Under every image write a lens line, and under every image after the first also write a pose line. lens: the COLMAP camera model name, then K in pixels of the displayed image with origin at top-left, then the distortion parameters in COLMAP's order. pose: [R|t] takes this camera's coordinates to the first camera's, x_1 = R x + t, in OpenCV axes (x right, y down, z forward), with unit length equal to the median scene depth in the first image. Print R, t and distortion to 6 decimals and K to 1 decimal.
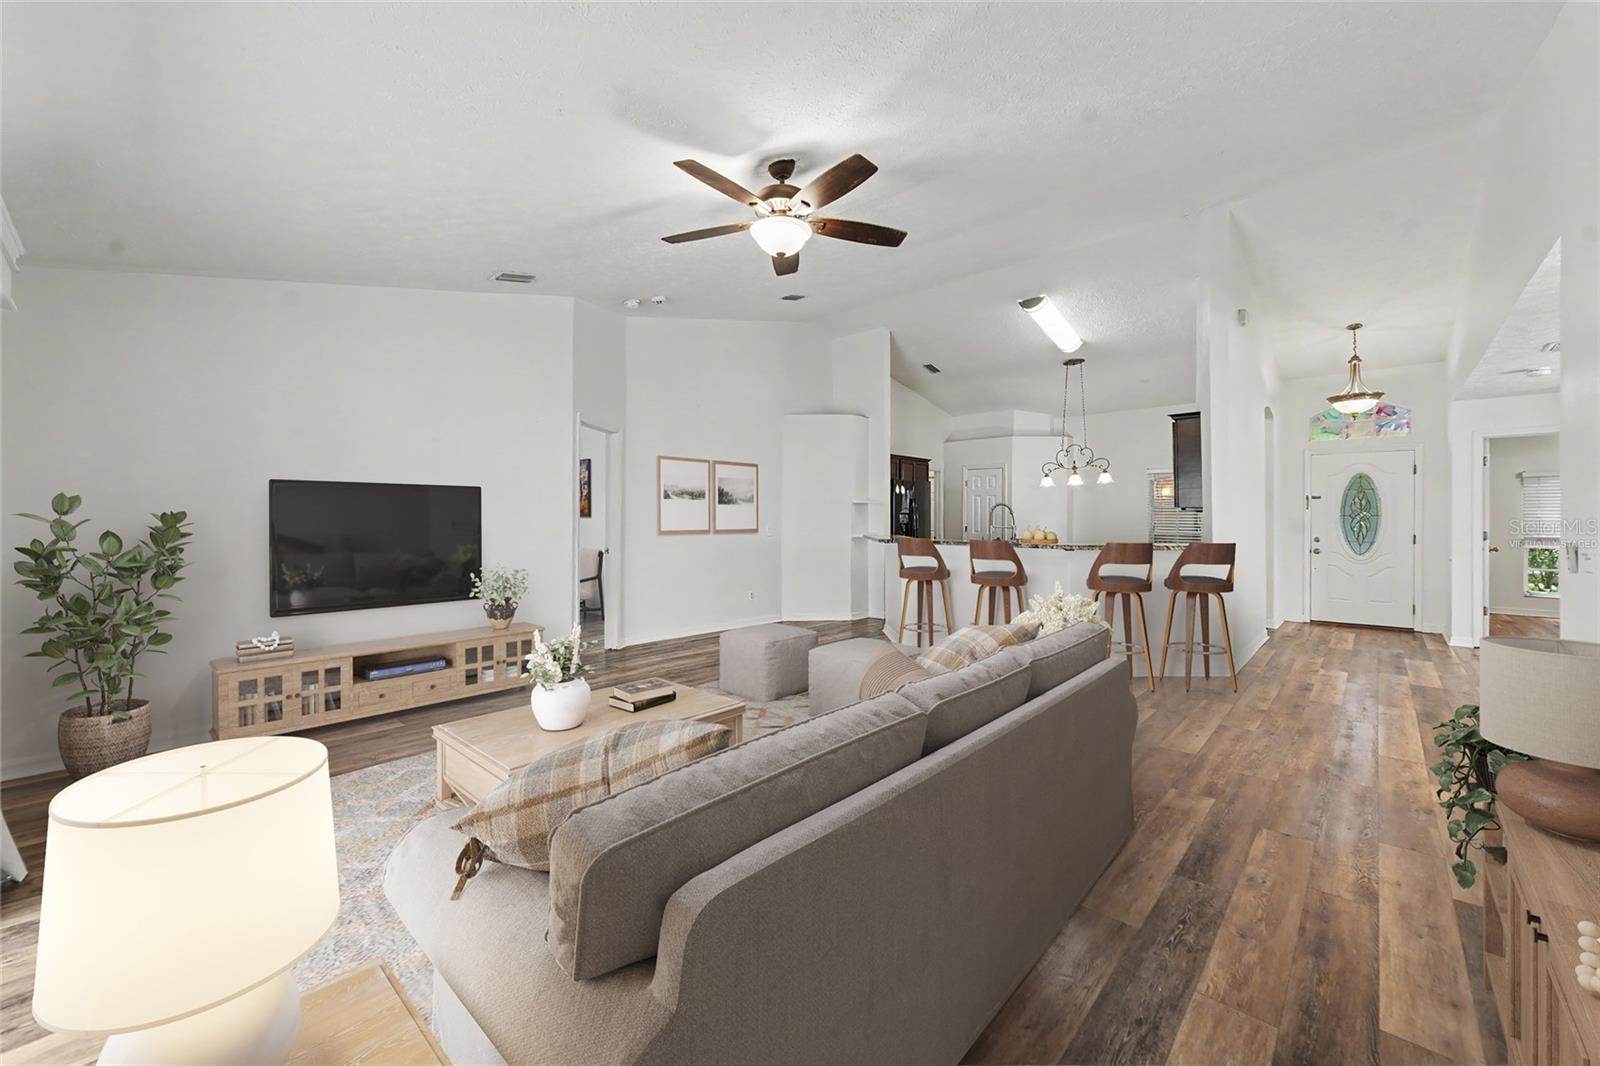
lens RADIAL K [[650.5, 0, 792.0], [0, 650.5, 520.9], [0, 0, 1]] dist [-0.006654, 0.003244]
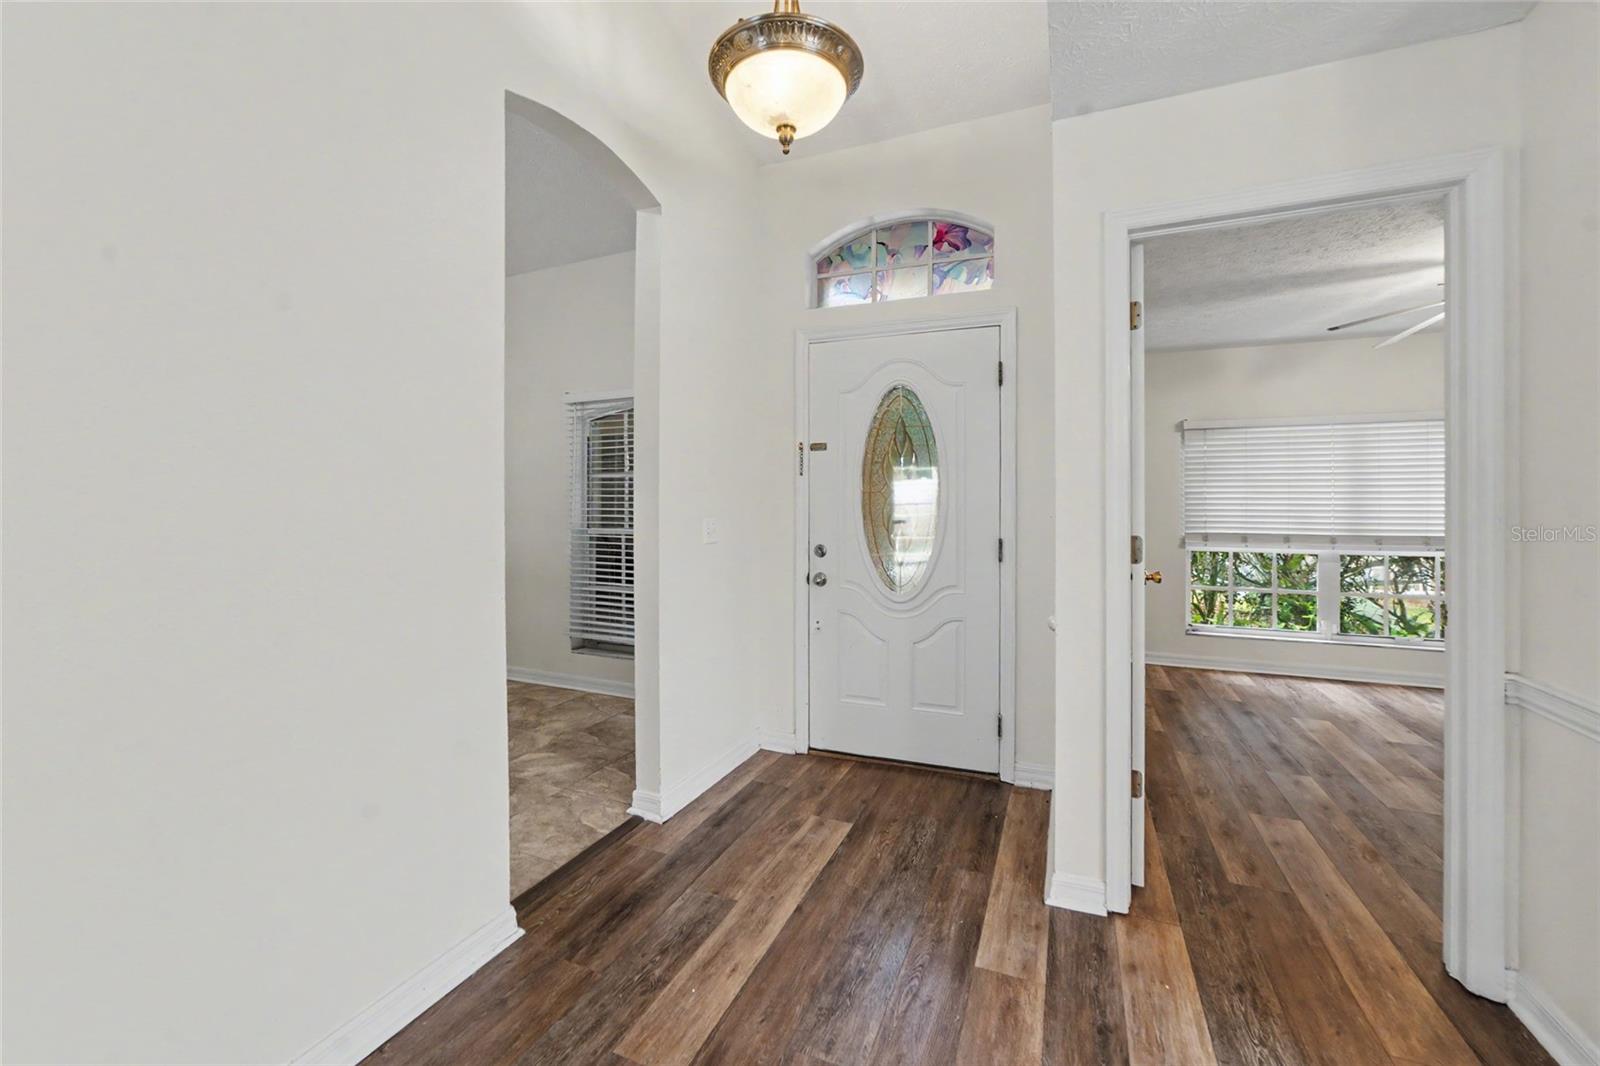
lens RADIAL K [[650.5, 0, 815.2], [0, 650.5, 500.3], [0, 0, 1]] dist [-0.006654, 0.003244]
pose [[0.934351, 0.005214, 0.356316, 0.660476], [-0.002809, 0.999970, -0.007267, 0.000205], [-0.356343, 0.005789, 0.934337, 0.619717]]
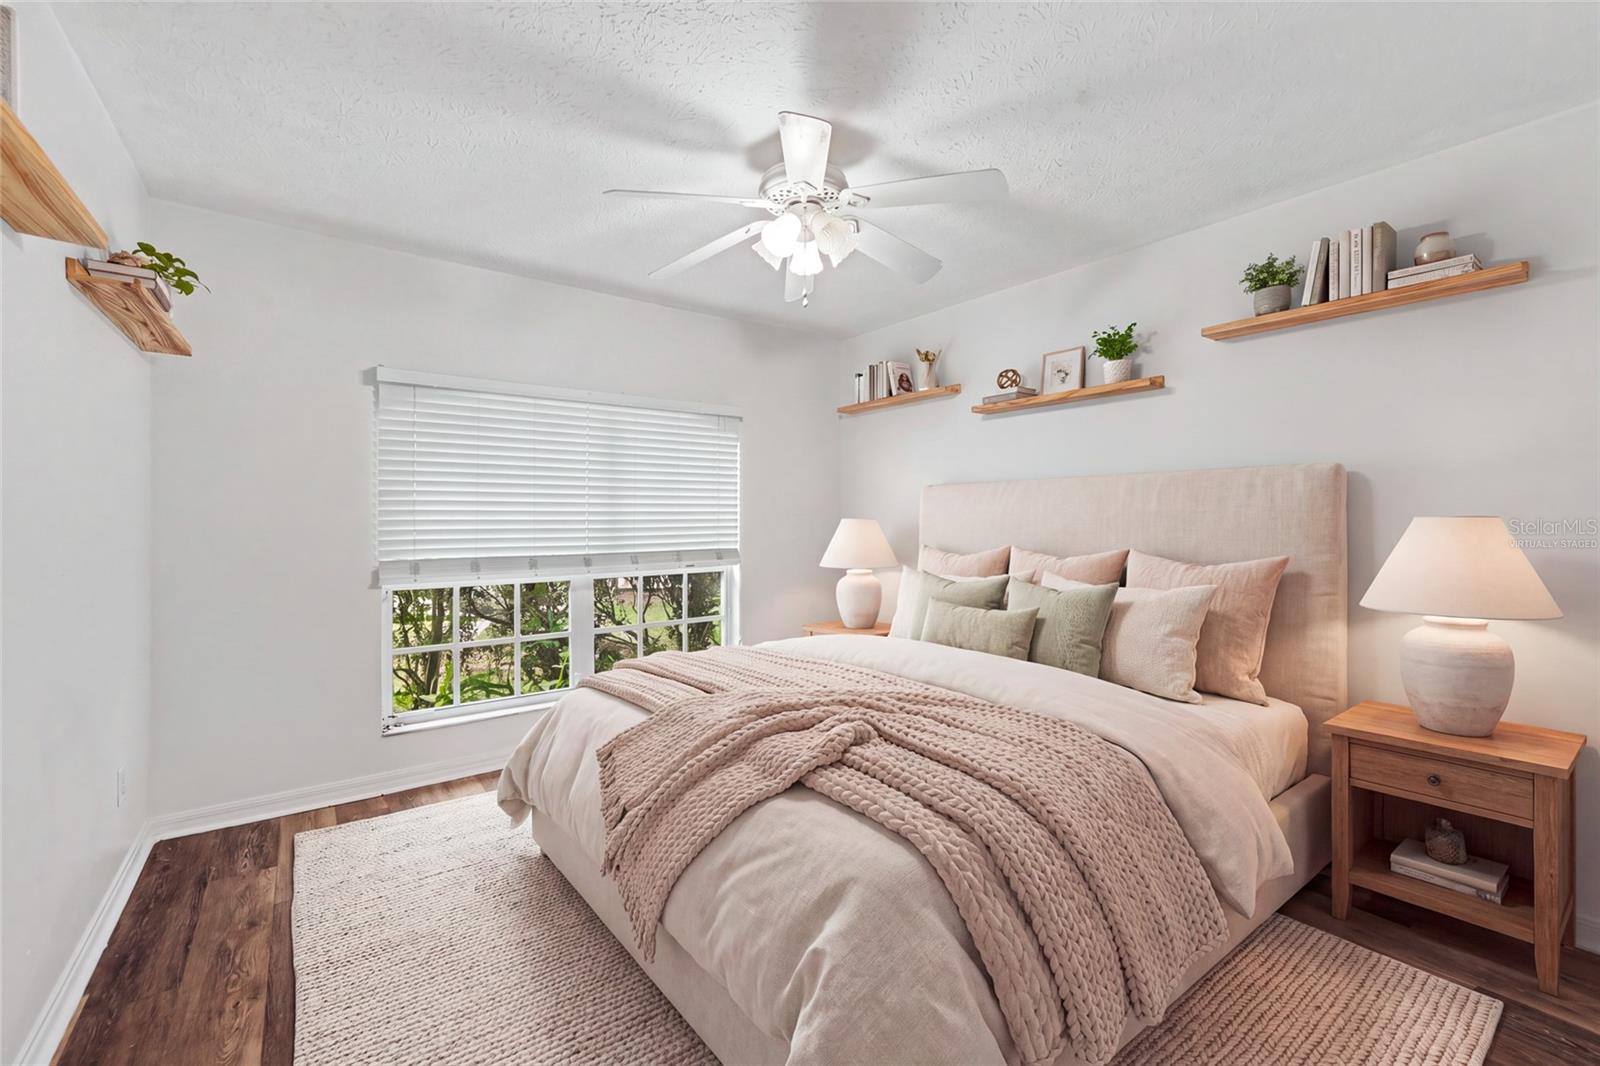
lens RADIAL K [[650.5, 0, 793.9], [0, 650.5, 522.6], [0, 0, 1]] dist [-0.006654, 0.003244]
pose [[0.186649, -0.003147, 0.982422, 0.899529], [0.003979, 0.999989, 0.002447, 0.004280], [-0.982419, 0.003452, 0.186660, 0.780540]]
